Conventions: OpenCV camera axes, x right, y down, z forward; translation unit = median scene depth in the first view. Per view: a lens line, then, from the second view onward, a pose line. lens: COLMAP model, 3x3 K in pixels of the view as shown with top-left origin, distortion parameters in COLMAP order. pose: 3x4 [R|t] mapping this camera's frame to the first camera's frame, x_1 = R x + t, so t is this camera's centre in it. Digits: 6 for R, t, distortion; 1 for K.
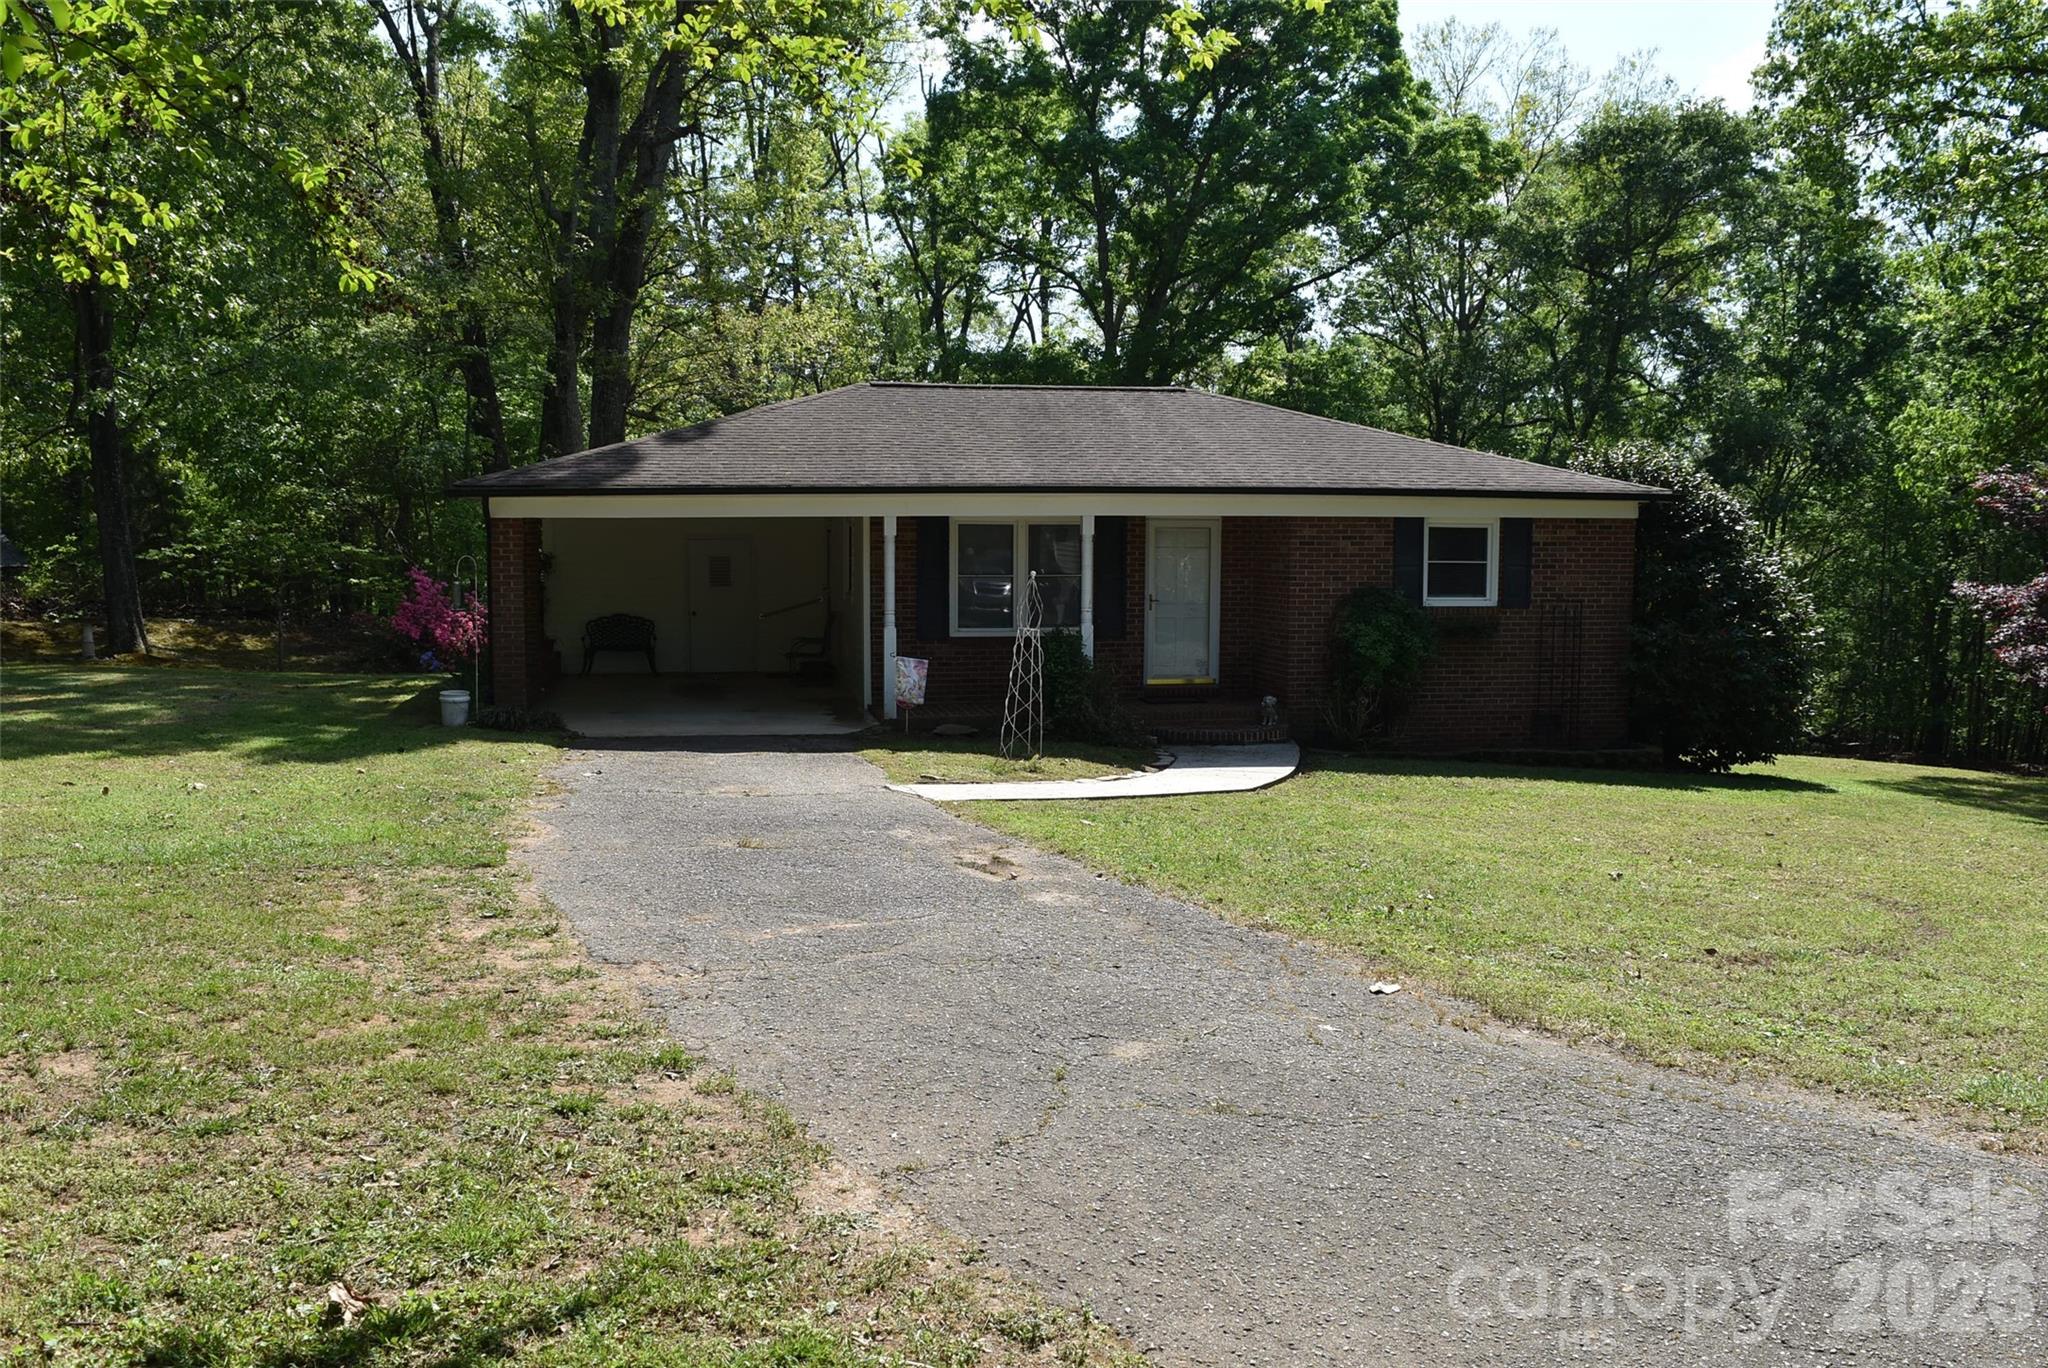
lens RADIAL K [[1614.3, 0, 1024.0], [0, 1614.3, 684.0], [0, 0, 1]] dist [-0.098589, 0.024303]
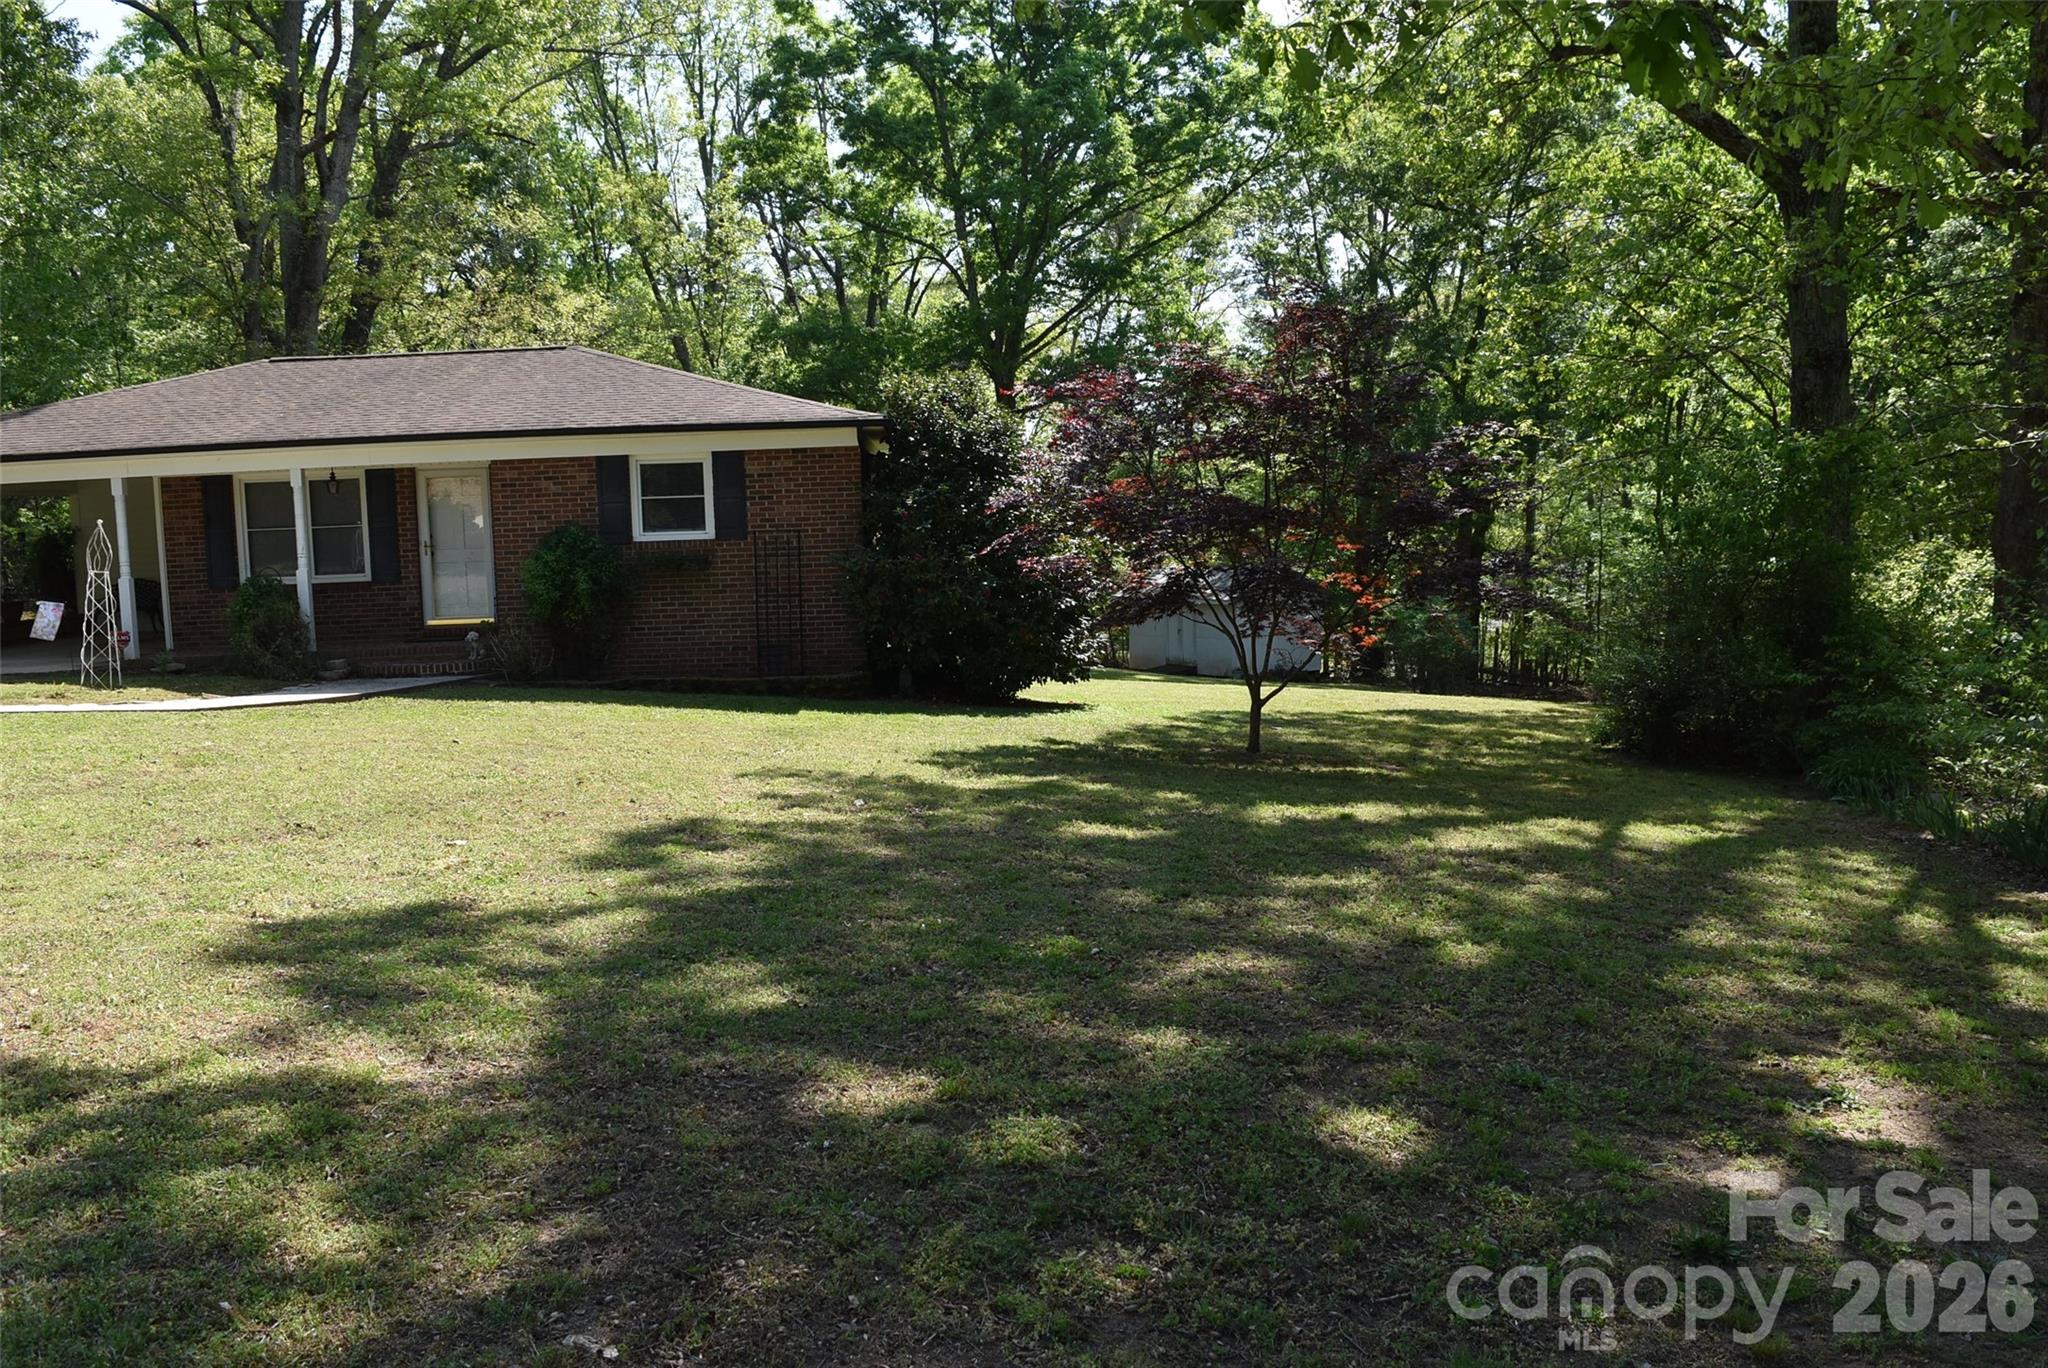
lens RADIAL K [[1614.3, 0, 1024.0], [0, 1614.3, 684.0], [0, 0, 1]] dist [-0.098589, 0.024303]
pose [[0.986570, -0.018269, -0.162313, 0.653337], [0.019480, 0.999793, 0.005874, 0.041003], [0.162172, -0.008957, 0.986722, 0.028299]]
